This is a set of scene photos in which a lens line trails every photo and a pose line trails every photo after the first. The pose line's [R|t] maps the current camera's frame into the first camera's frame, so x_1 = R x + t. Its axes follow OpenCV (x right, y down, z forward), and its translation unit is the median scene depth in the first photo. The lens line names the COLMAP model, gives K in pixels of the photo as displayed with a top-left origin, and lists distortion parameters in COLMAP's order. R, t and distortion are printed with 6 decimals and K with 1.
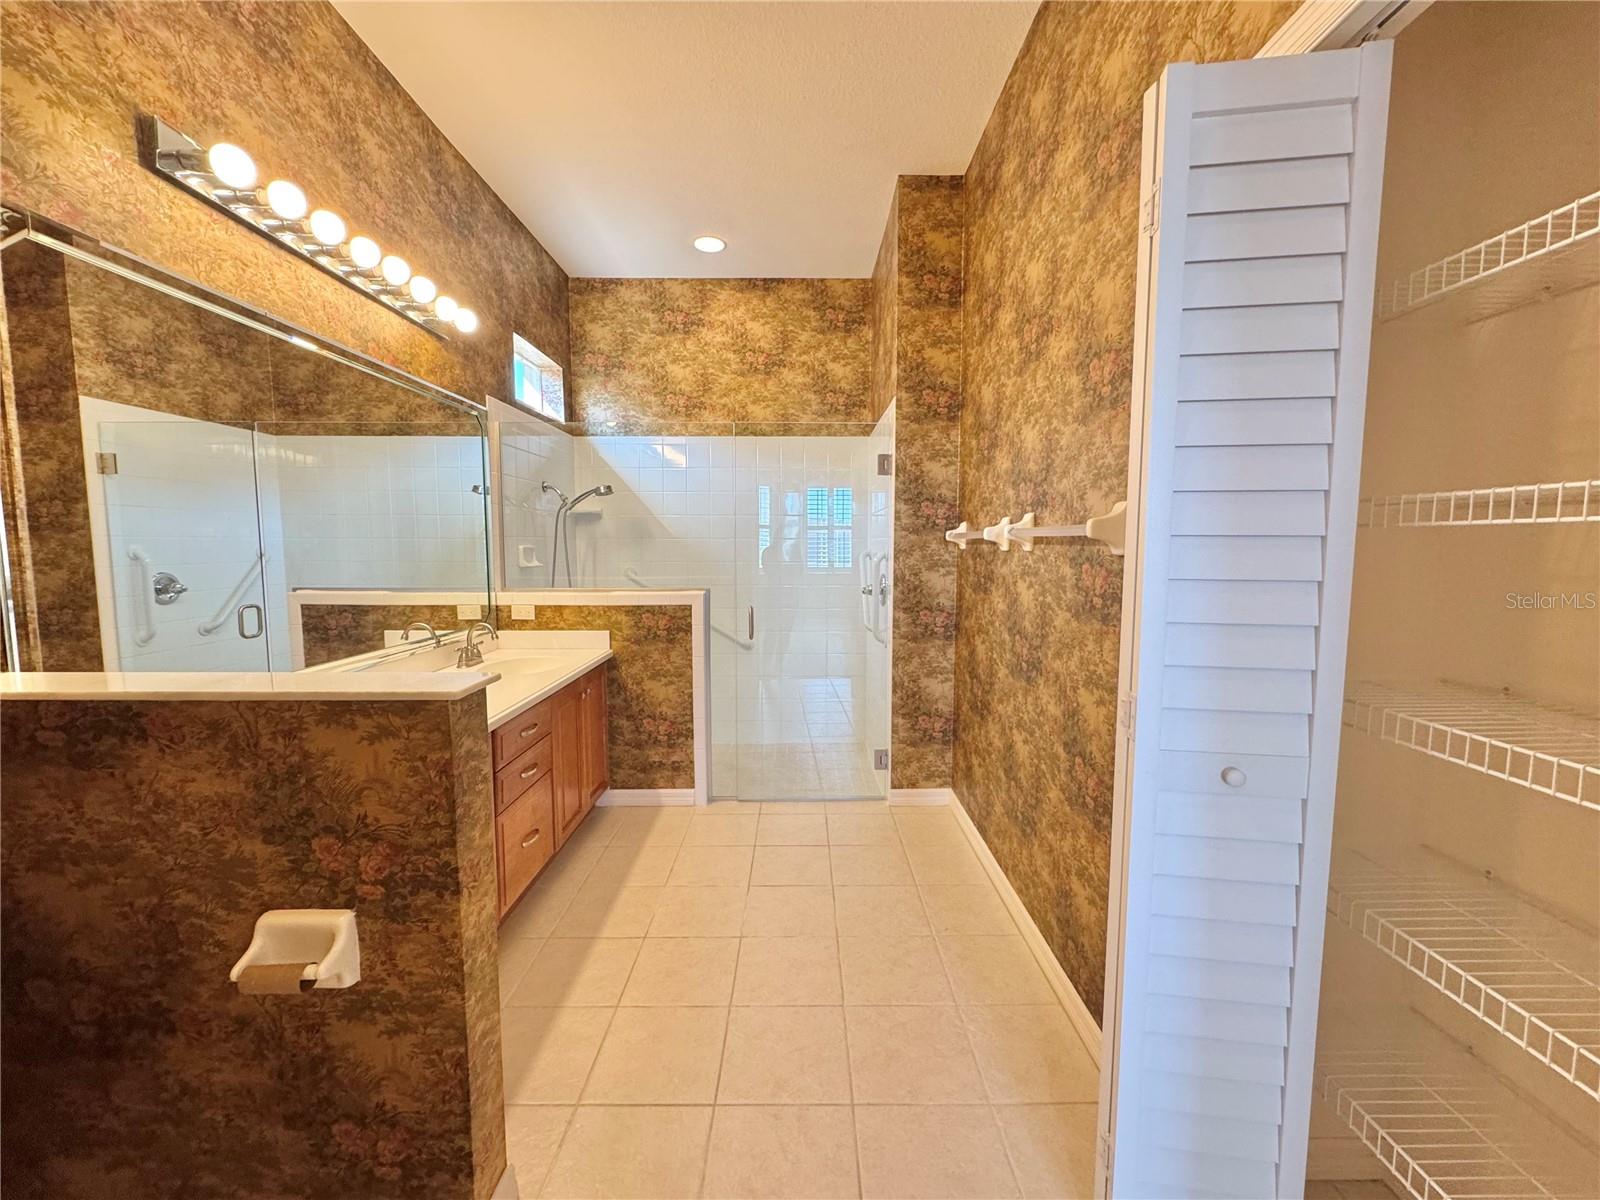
lens RADIAL K [[638.1, 0, 801.8], [0, 638.1, 599.3], [0, 0, 1]] dist [-0.003821, 0.000769]
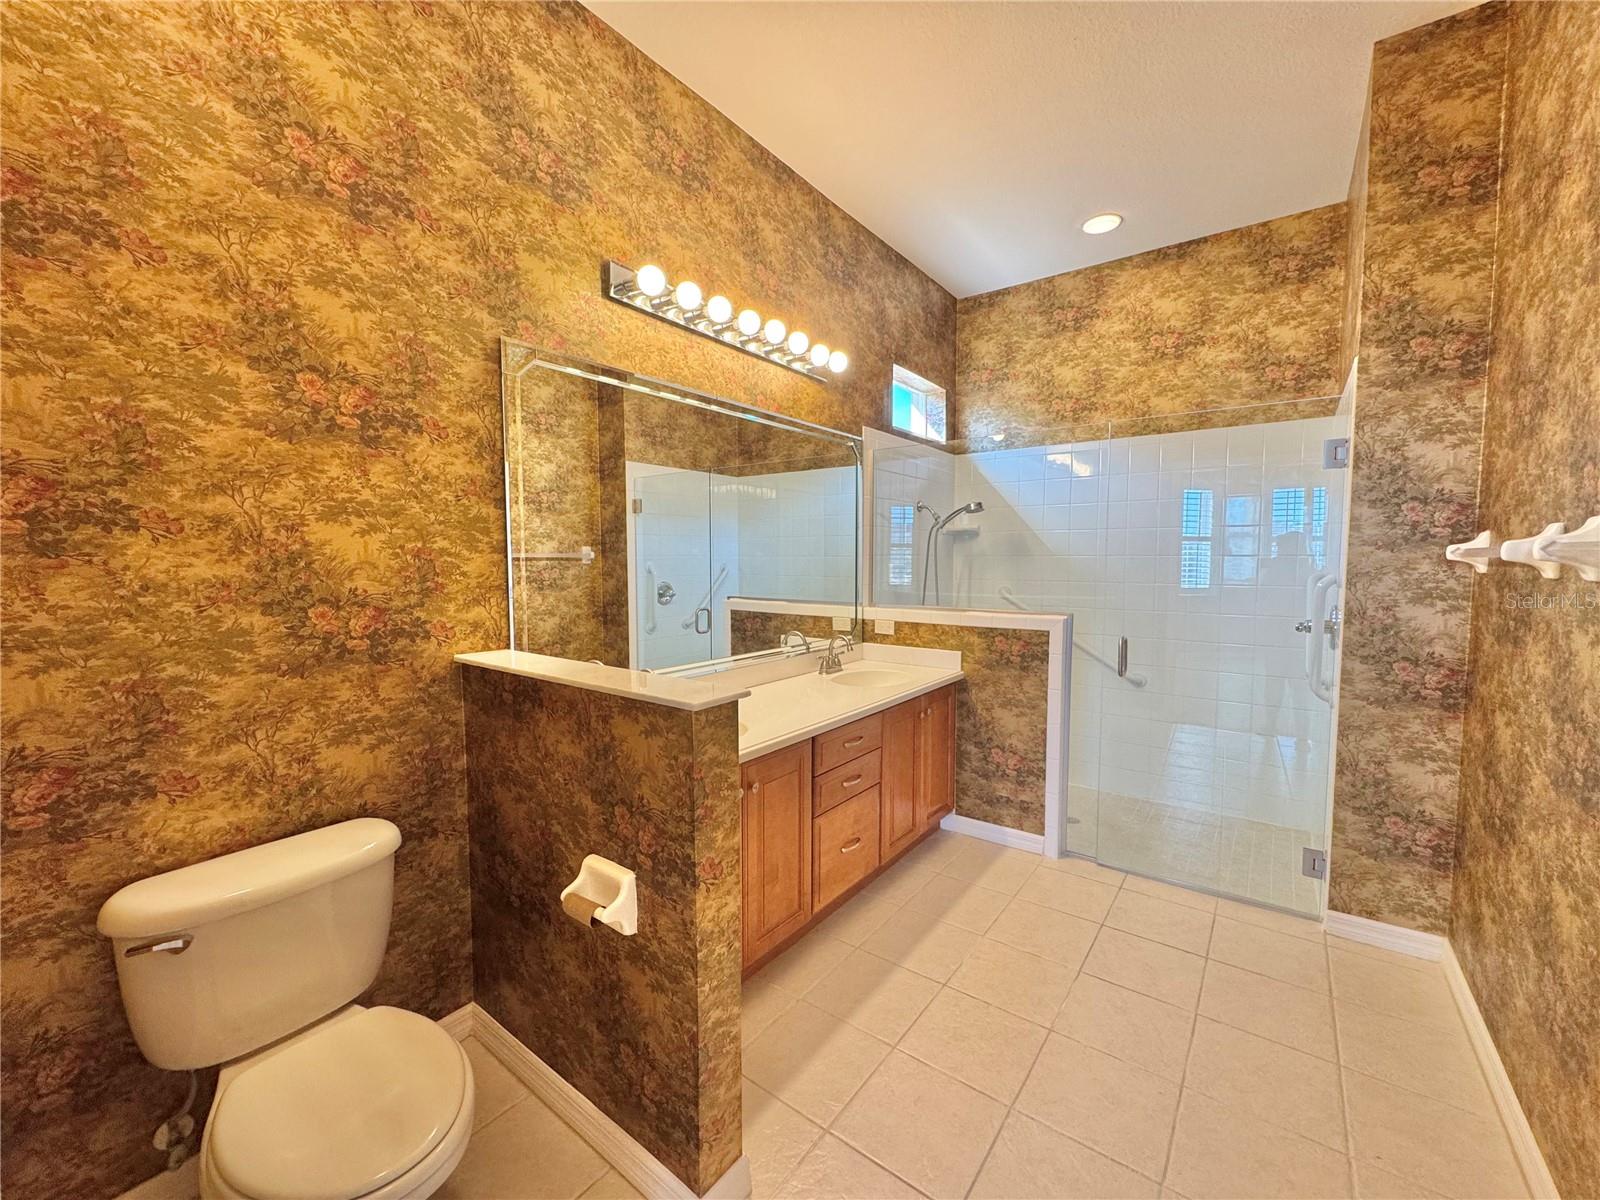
lens RADIAL K [[638.1, 0, 799.2], [0, 638.1, 599.9], [0, 0, 1]] dist [-0.003821, 0.000769]
pose [[0.797563, 0.038175, -0.602027, 0.089449], [-0.051248, 0.998676, -0.004567, -0.013372], [0.601055, 0.034495, 0.798463, 0.074800]]
